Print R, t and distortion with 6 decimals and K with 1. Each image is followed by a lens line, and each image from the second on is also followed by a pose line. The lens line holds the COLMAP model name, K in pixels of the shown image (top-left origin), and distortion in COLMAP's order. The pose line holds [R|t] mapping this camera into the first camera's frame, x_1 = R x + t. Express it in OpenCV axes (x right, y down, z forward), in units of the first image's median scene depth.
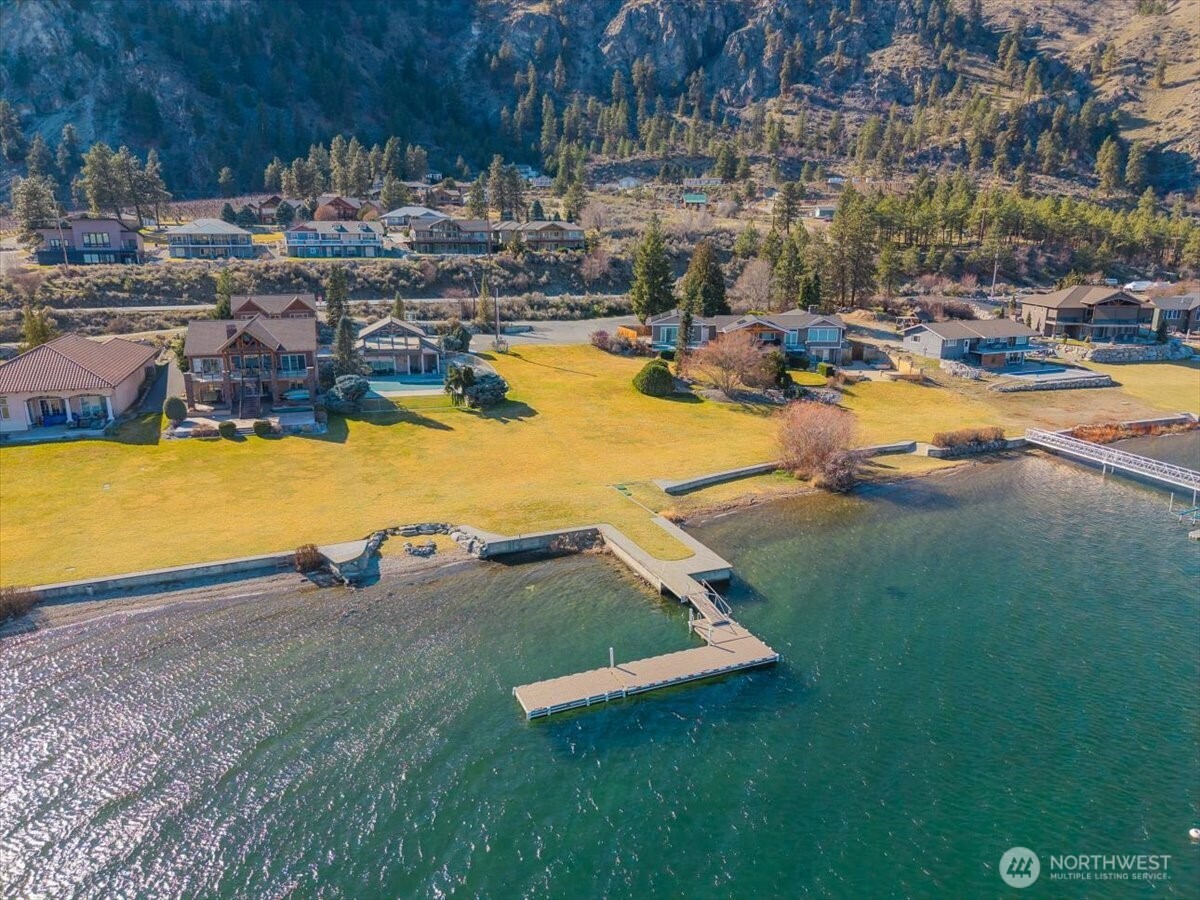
lens RADIAL K [[805.5, 0, 598.9], [0, 805.5, 447.3], [0, 0, 1]] dist [0.011052, -0.008232]
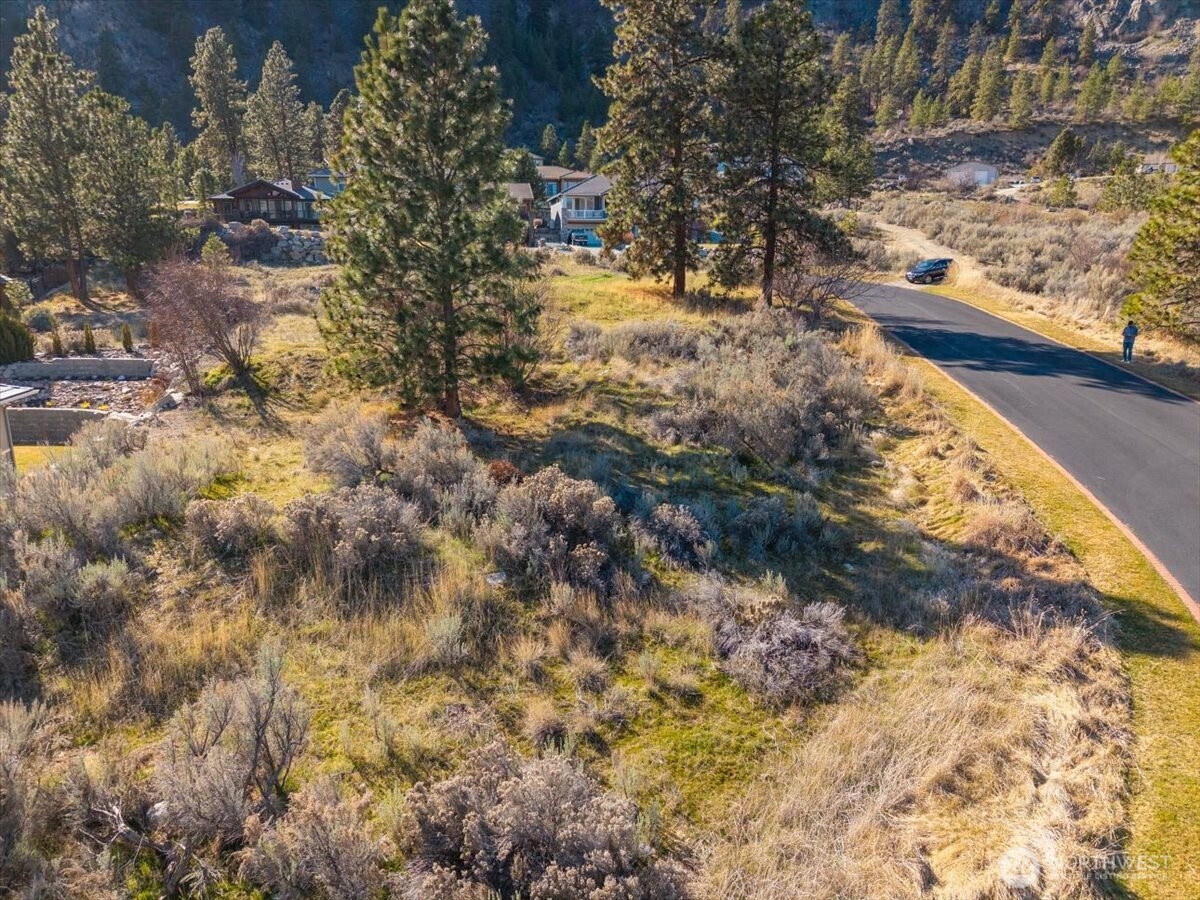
lens RADIAL K [[805.5, 0, 600.8], [0, 805.5, 448.2], [0, 0, 1]] dist [0.011052, -0.008232]
pose [[0.980087, 0.048410, -0.192578, -0.145728], [-0.052619, 0.998473, -0.016801, -0.364088], [0.191471, 0.026600, 0.981138, 1.199756]]
